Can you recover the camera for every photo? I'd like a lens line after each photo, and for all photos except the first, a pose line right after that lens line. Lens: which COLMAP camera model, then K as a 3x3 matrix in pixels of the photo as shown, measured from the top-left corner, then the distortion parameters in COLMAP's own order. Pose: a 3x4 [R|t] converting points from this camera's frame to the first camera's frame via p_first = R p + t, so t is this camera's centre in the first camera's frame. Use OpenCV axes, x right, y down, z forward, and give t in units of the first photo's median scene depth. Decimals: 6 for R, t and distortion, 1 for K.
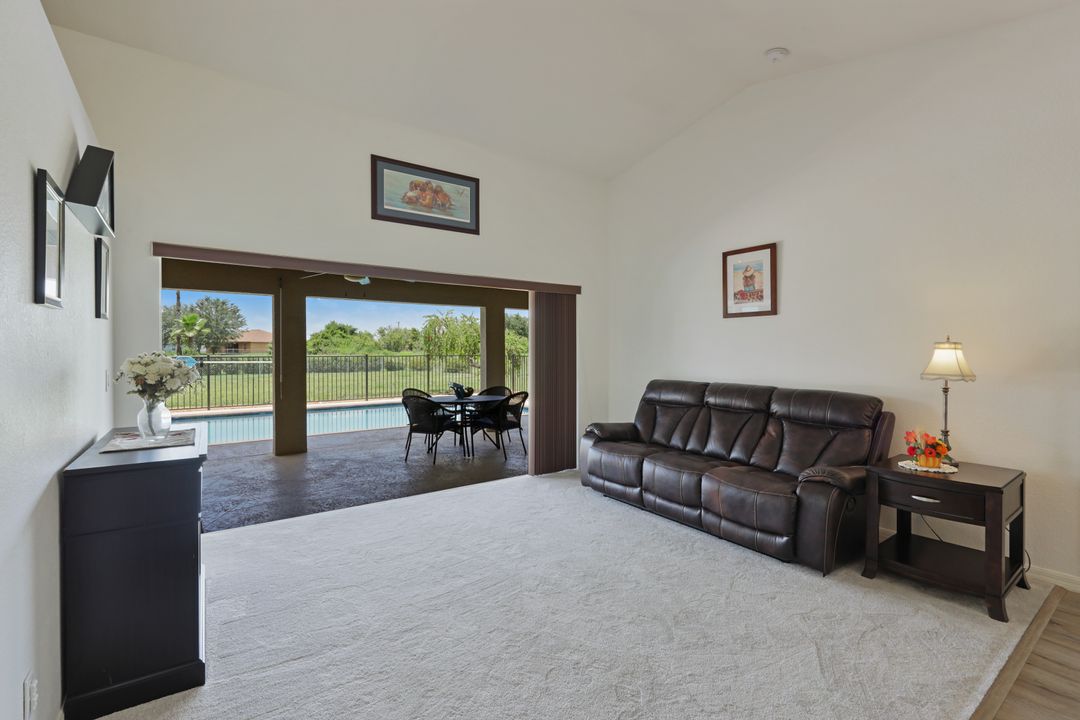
lens RADIAL K [[497.9, 0, 544.0], [0, 497.9, 359.8], [0, 0, 1]] dist [0.009813, -0.000109]
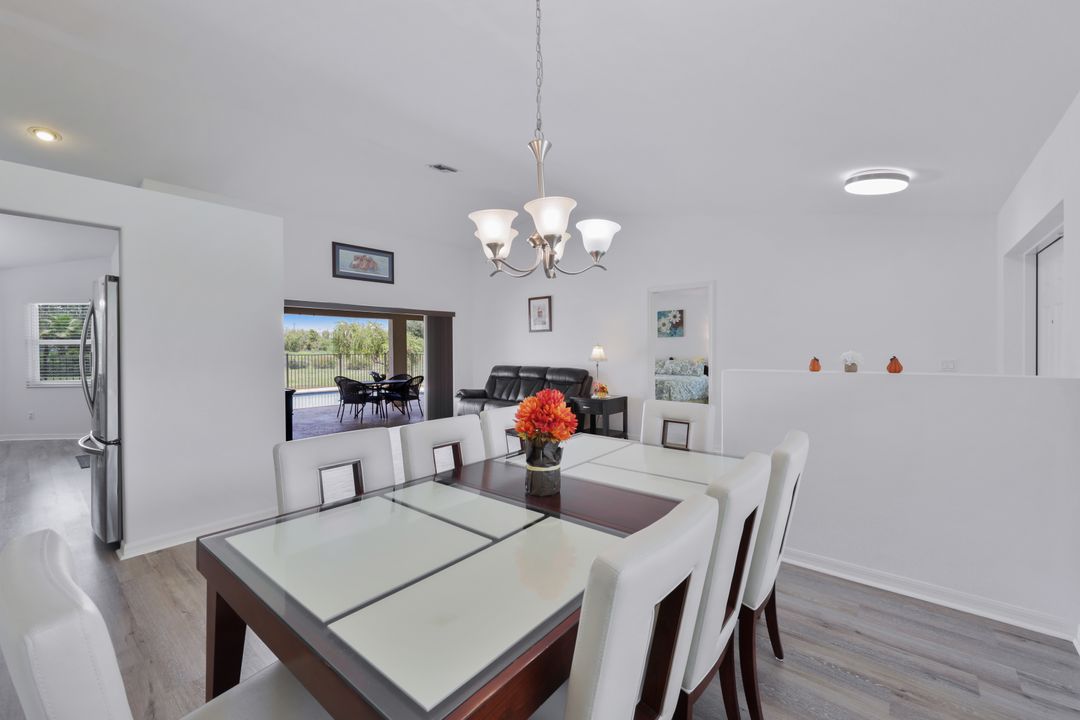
lens RADIAL K [[449.3, 0, 552.9], [0, 449.3, 356.7], [0, 0, 1]] dist [0.005416, -0.000775]
pose [[0.969433, -0.007389, 0.245246, 0.023866], [0.008264, 0.999963, -0.002539, 0.015239], [-0.245218, 0.004488, 0.969458, -0.697599]]
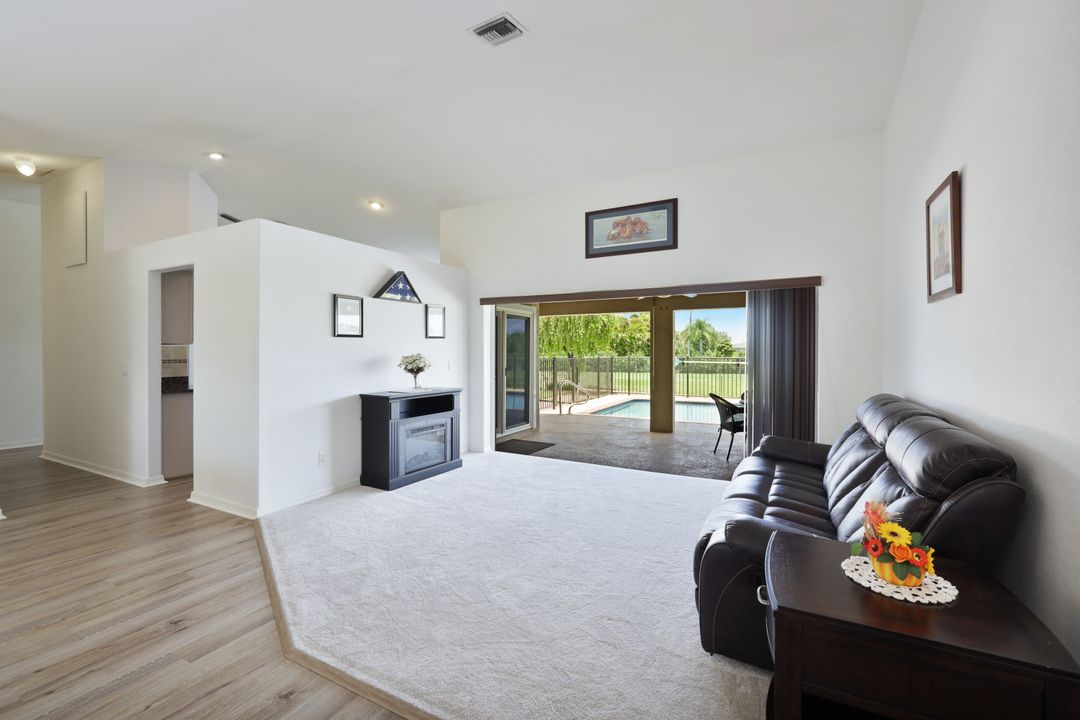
lens RADIAL K [[449.3, 0, 547.3], [0, 449.3, 360.3], [0, 0, 1]] dist [0.005416, -0.000775]
pose [[0.448984, 0.017215, -0.893374, 0.665021], [-0.021746, 0.999729, 0.008335, -0.002916], [0.893275, 0.015685, 0.449236, 0.302992]]
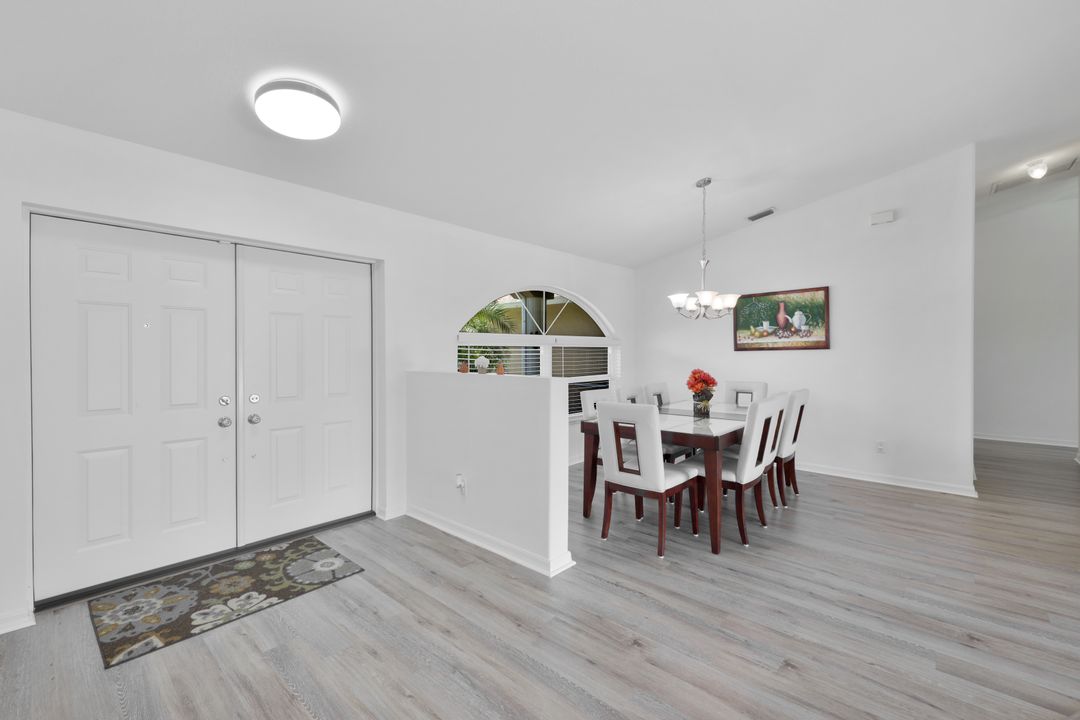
lens RADIAL K [[457.6, 0, 524.0], [0, 457.6, 350.8], [0, 0, 1]] dist [0.006749, -0.000194]
pose [[-0.982456, 0.008856, -0.186285, 0.590381], [0.006045, 0.999859, 0.015653, -0.011223], [0.186397, 0.014252, -0.982371, 0.543984]]
